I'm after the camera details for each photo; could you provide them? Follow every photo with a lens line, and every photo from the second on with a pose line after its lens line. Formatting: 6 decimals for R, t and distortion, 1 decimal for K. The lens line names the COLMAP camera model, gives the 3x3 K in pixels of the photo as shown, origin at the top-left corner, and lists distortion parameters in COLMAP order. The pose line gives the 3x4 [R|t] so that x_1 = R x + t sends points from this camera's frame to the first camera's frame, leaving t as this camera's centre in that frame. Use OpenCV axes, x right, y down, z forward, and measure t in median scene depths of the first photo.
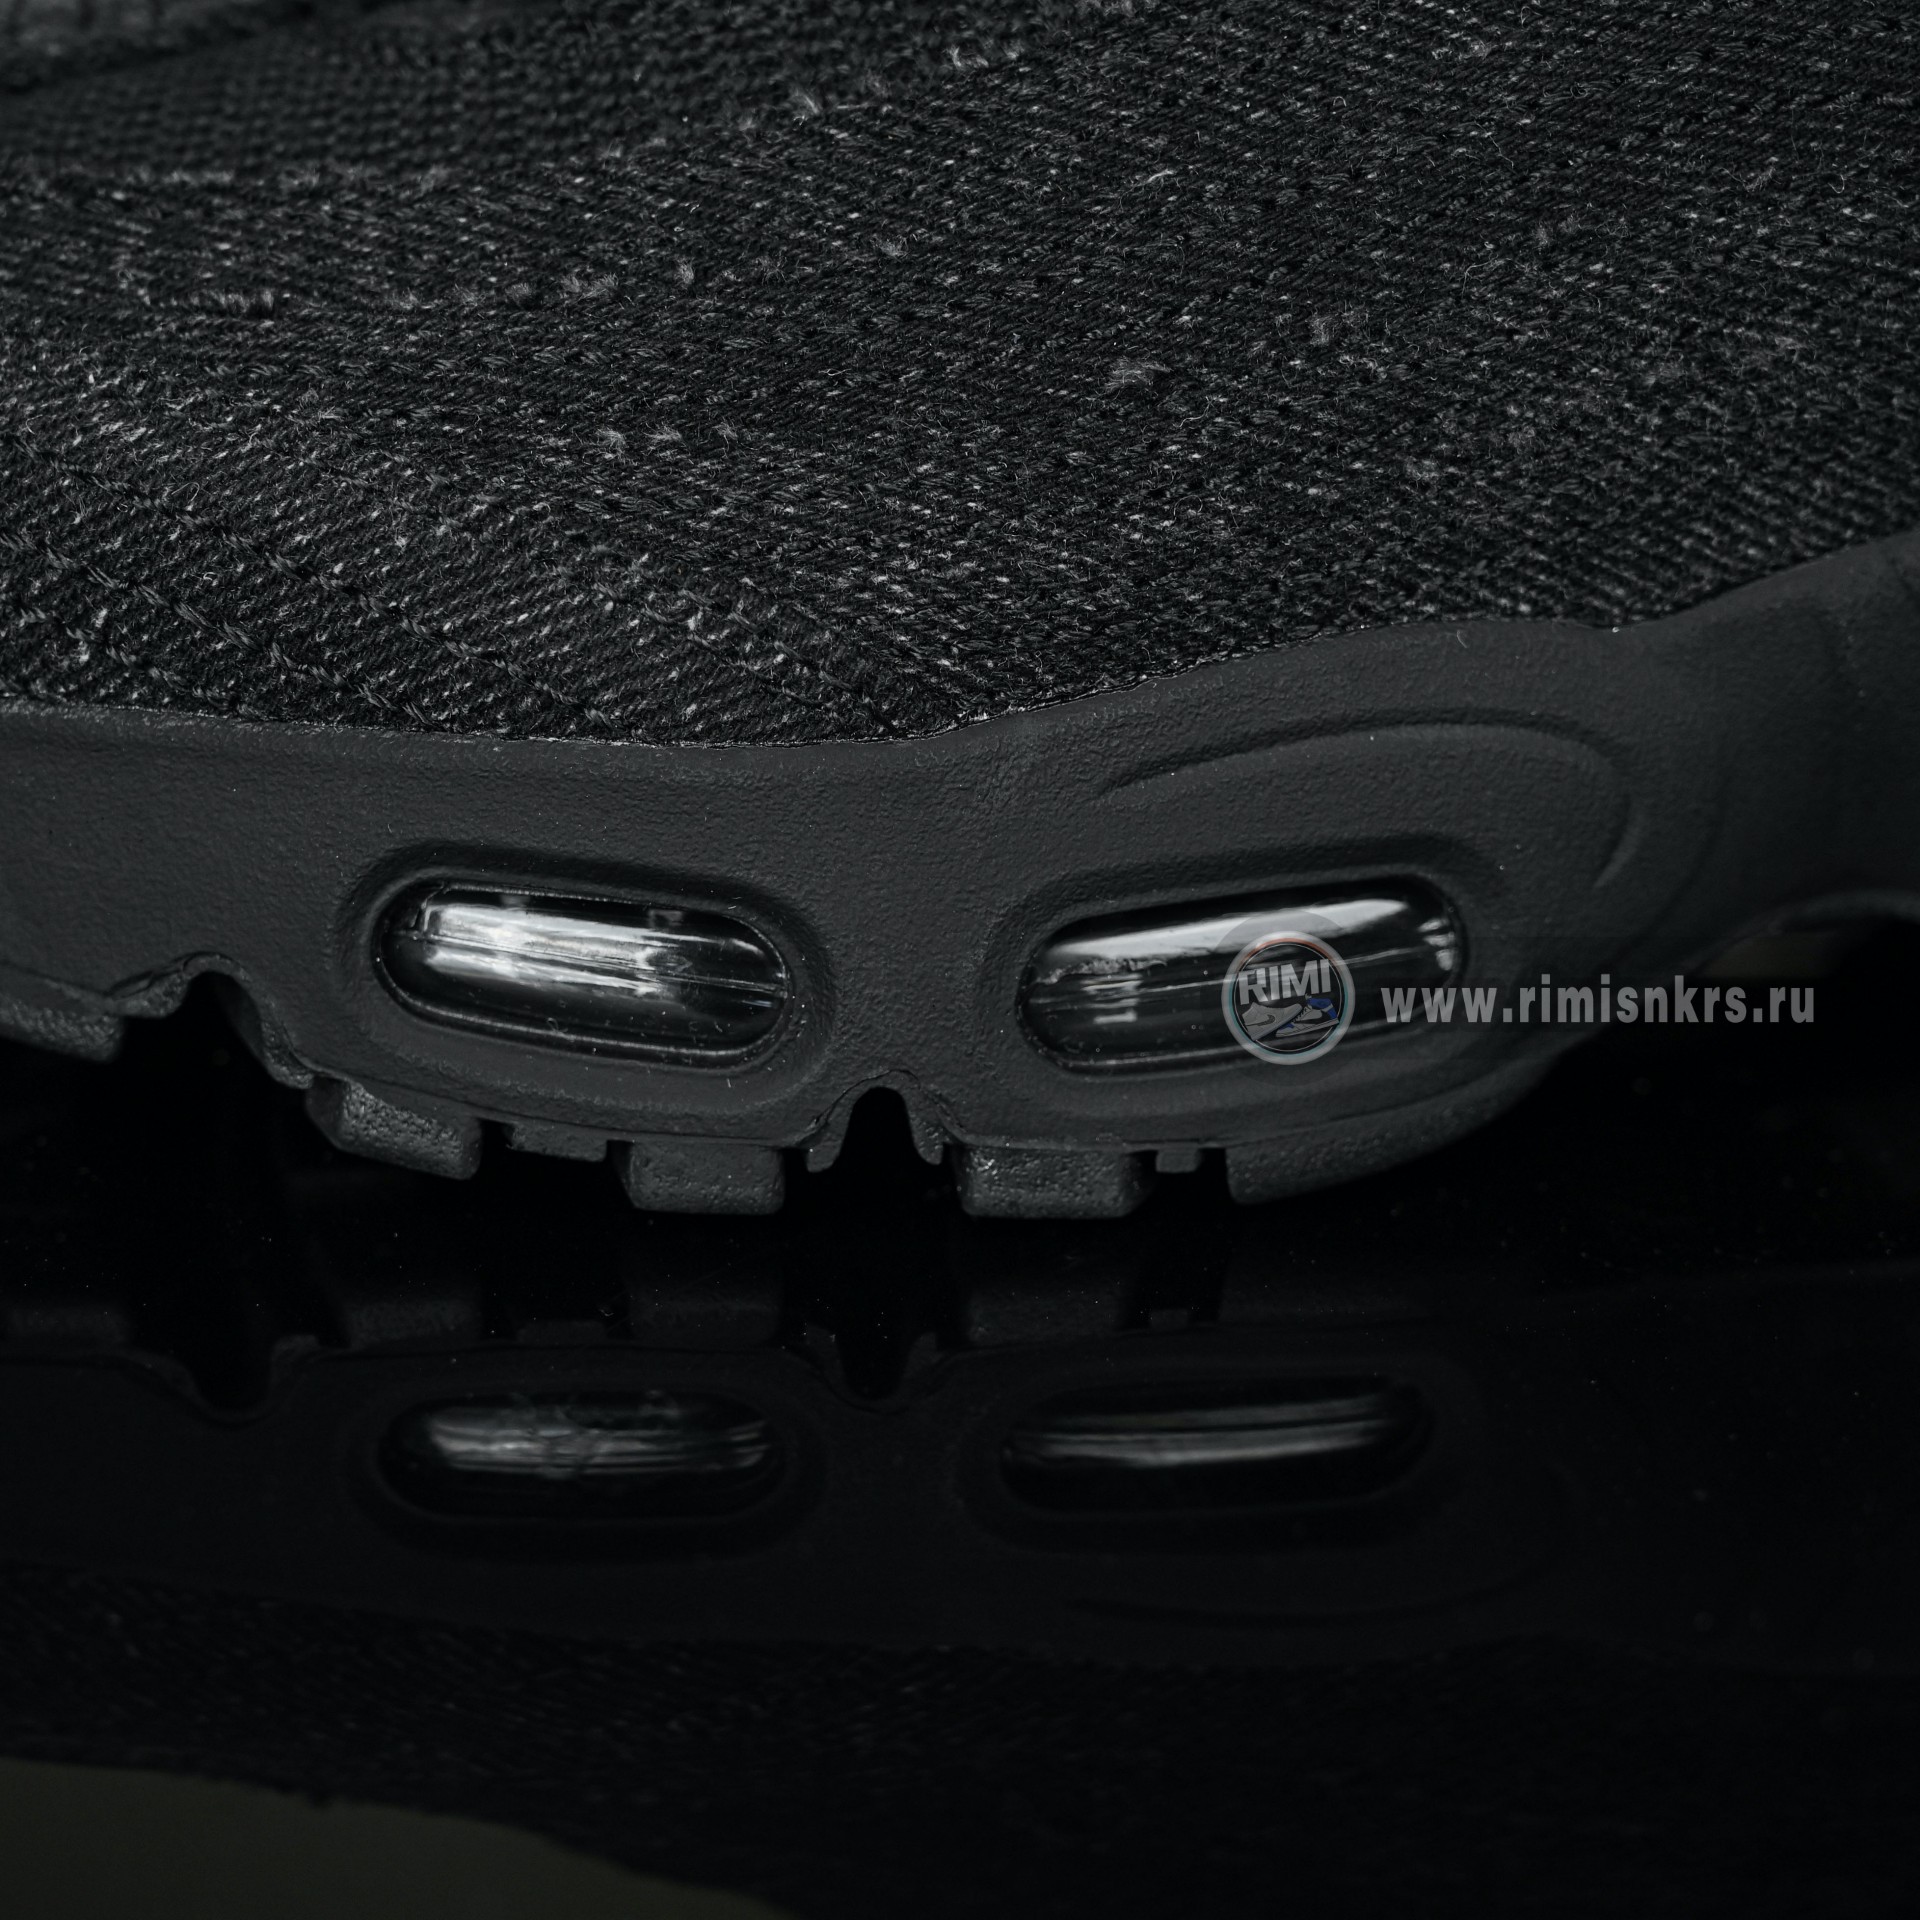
lens RADIAL K [[5118.9, 0, 960.0], [0, 5118.9, 960.0], [0, 0, 1]] dist [-0.025447, 0.016341]
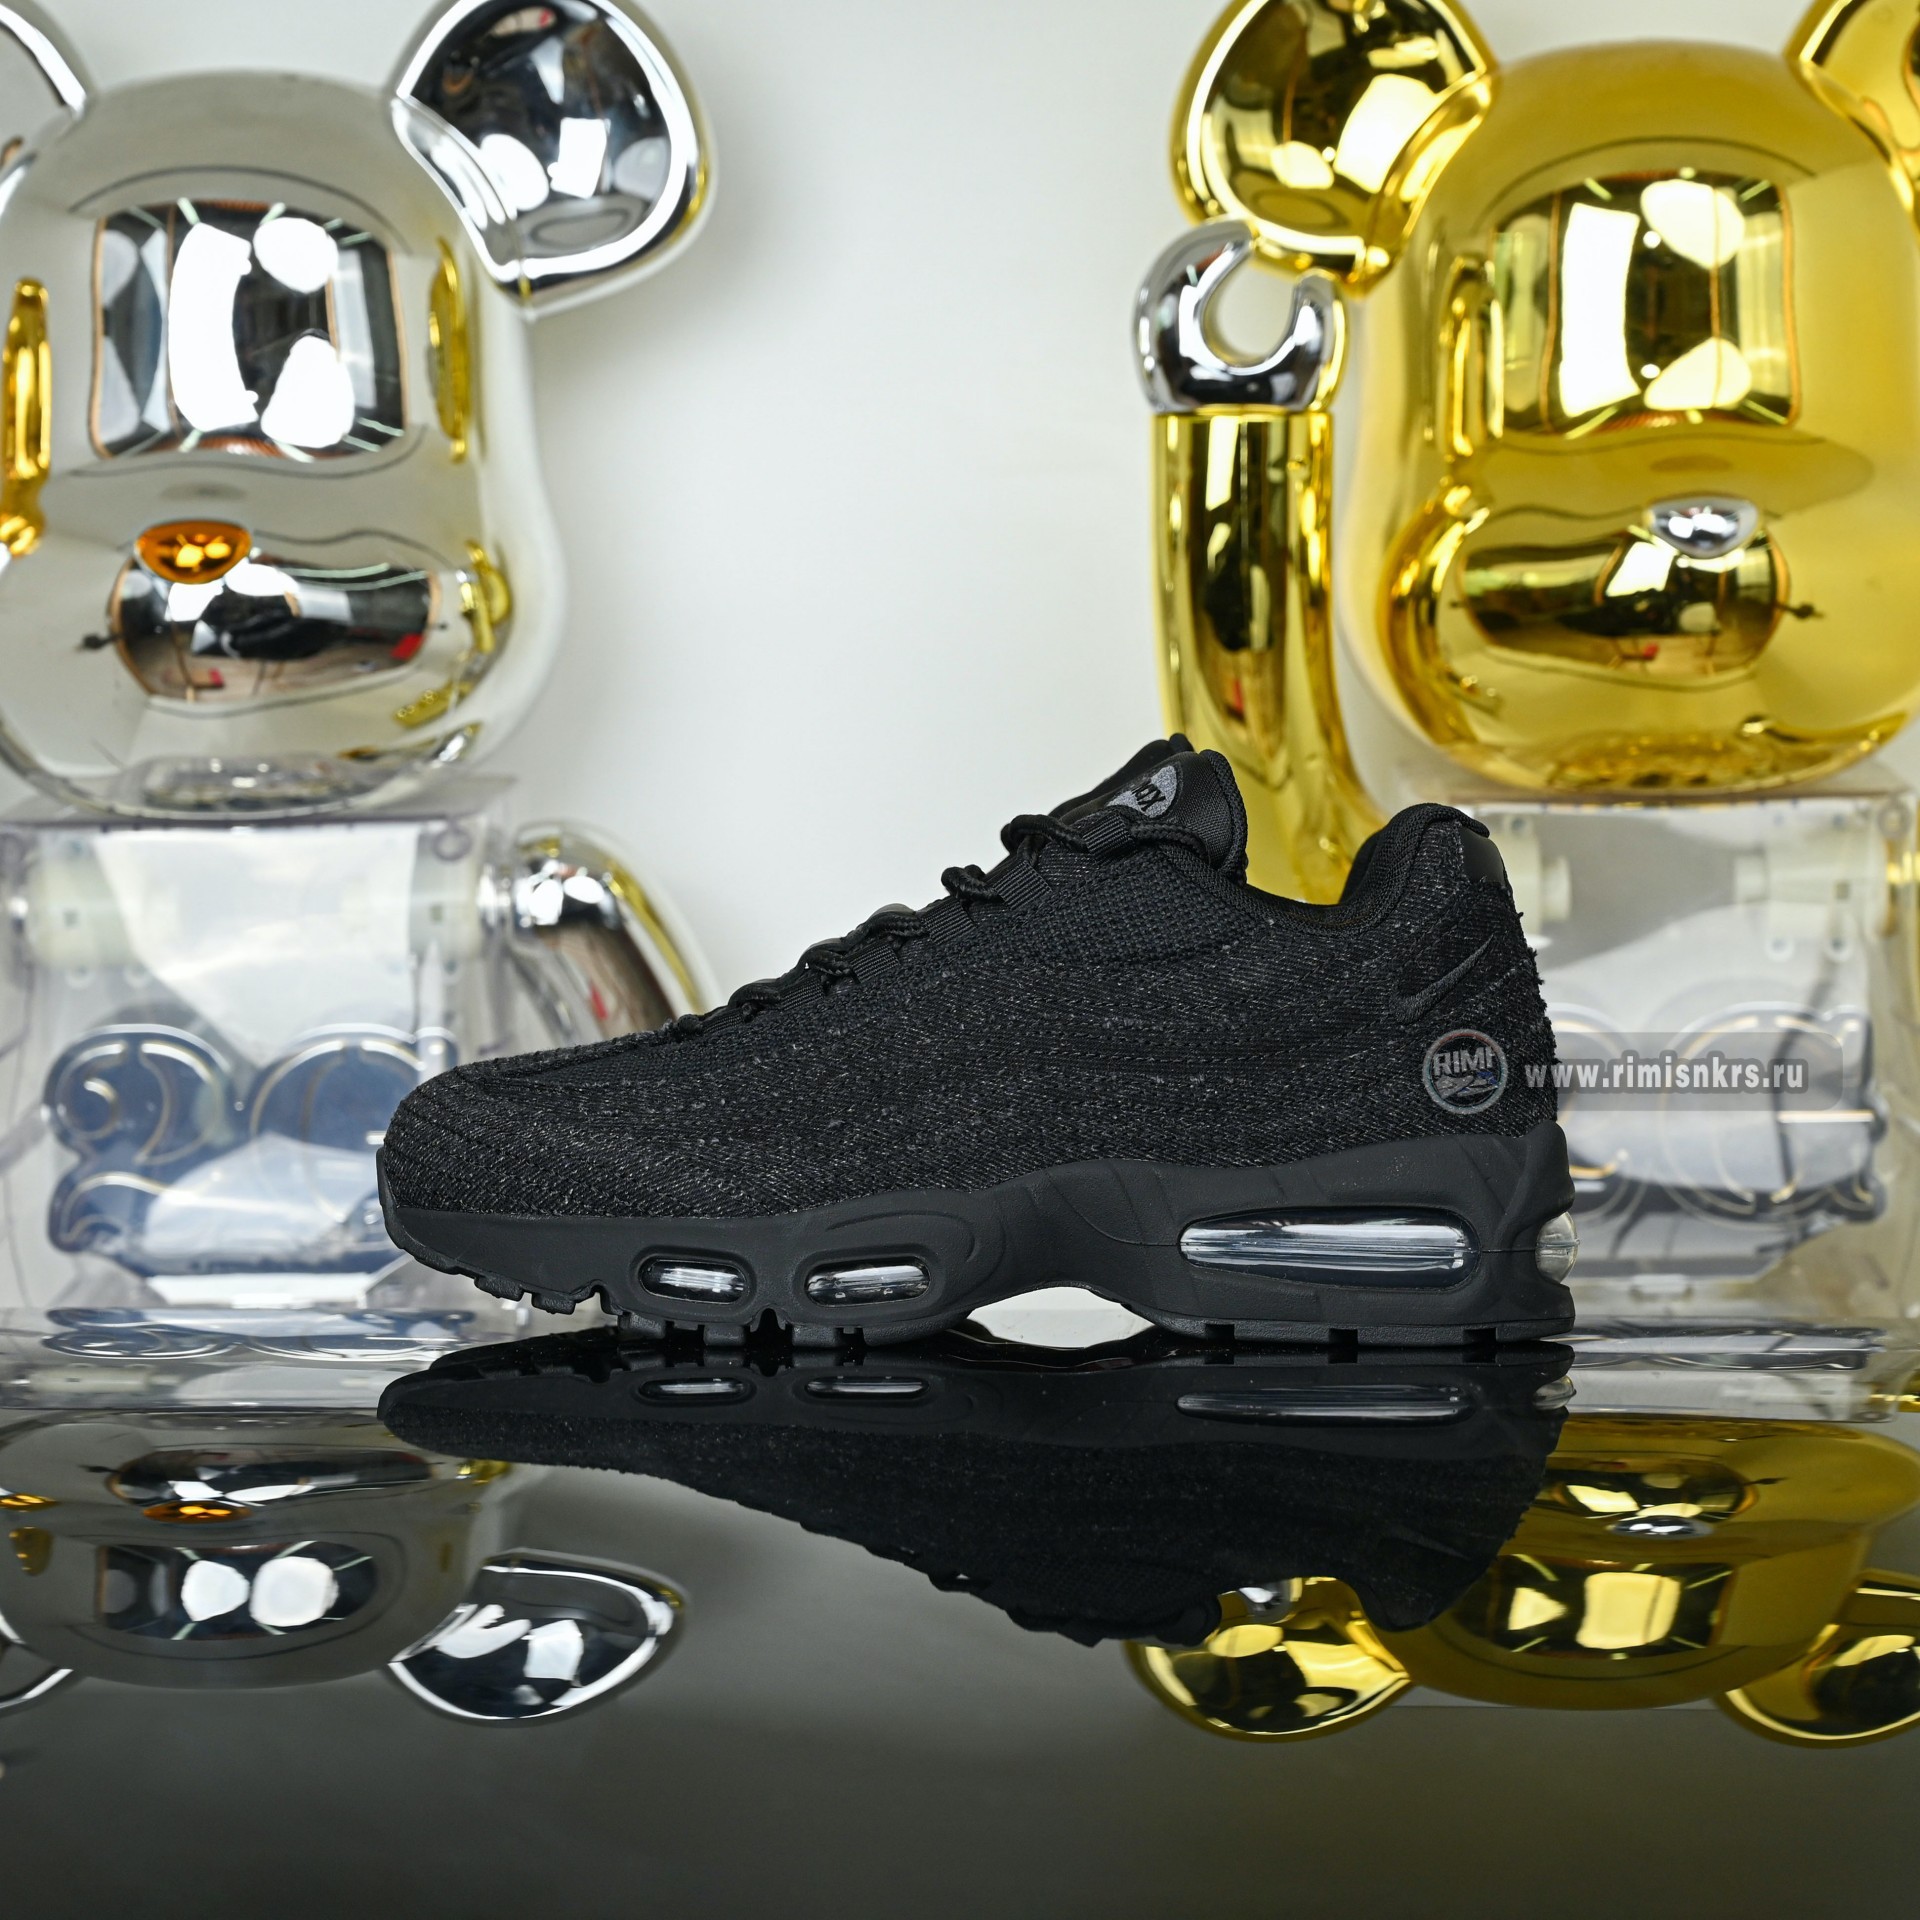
lens RADIAL K [[5118.9, 0, 960.0], [0, 5118.9, 960.0], [0, 0, 1]] dist [-0.025447, 0.016341]
pose [[0.992214, -0.023469, -0.122314, 0.594253], [-0.010540, 0.962738, -0.270230, 0.798608], [0.124098, 0.269415, 0.954995, -2.674179]]
